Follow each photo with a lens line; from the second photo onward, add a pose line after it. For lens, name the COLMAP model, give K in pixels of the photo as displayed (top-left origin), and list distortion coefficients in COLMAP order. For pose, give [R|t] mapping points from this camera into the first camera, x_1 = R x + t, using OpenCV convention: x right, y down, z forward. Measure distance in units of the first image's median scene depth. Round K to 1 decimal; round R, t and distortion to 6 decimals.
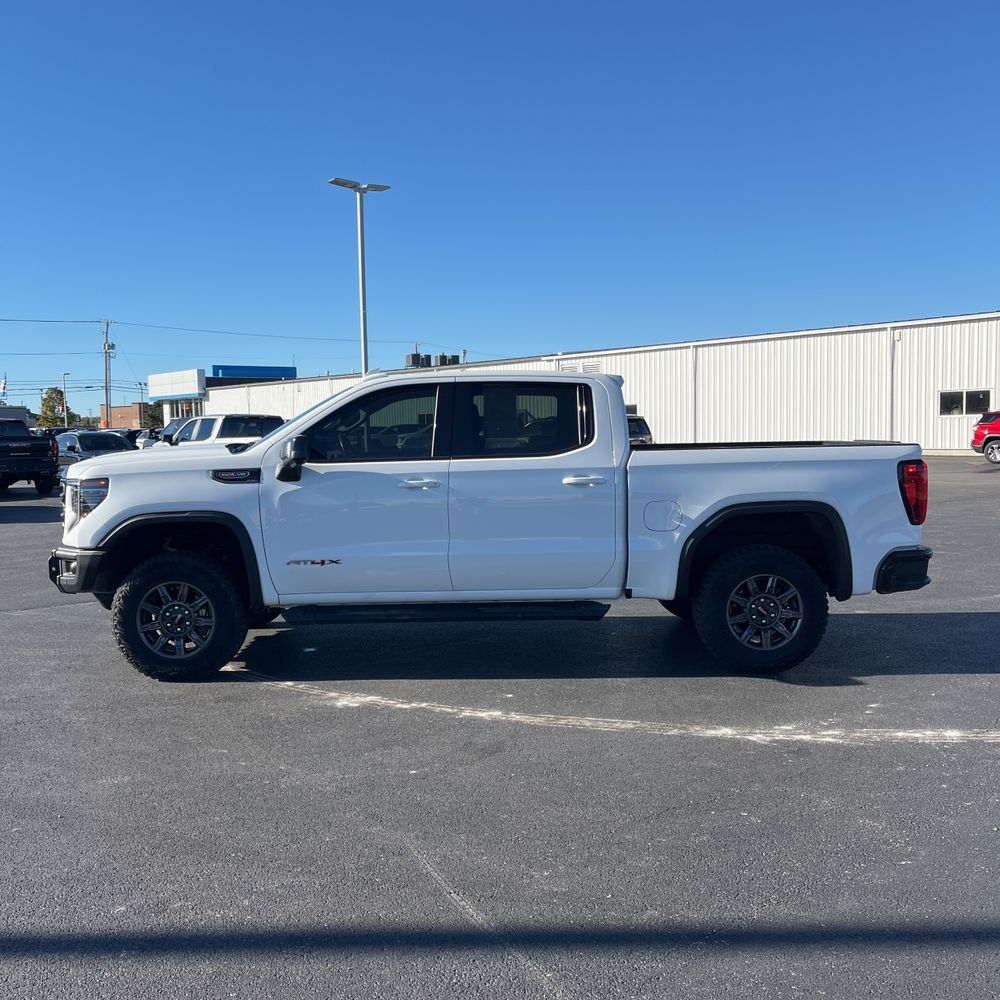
lens RADIAL K [[1013.5, 0, 471.9], [0, 1013.5, 509.2], [0, 0, 1]] dist [0.026341, 0.000000]
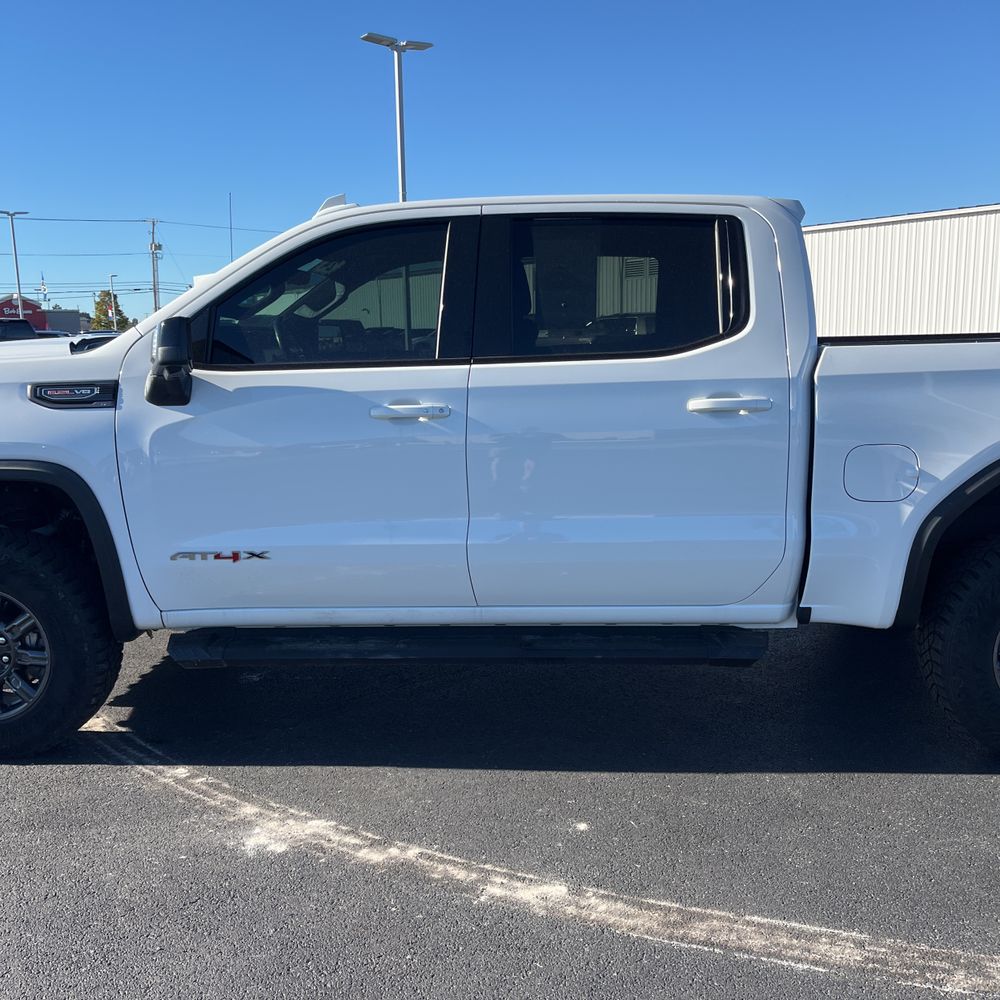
lens RADIAL K [[1013.5, 0, 471.8], [0, 1013.5, 527.8], [0, 0, 1]] dist [0.026341, 0.000000]
pose [[0.998583, 0.007194, -0.052736, 0.007132], [-0.001299, 0.993823, 0.110969, -0.022936], [0.053208, -0.110743, 0.992424, 0.470061]]
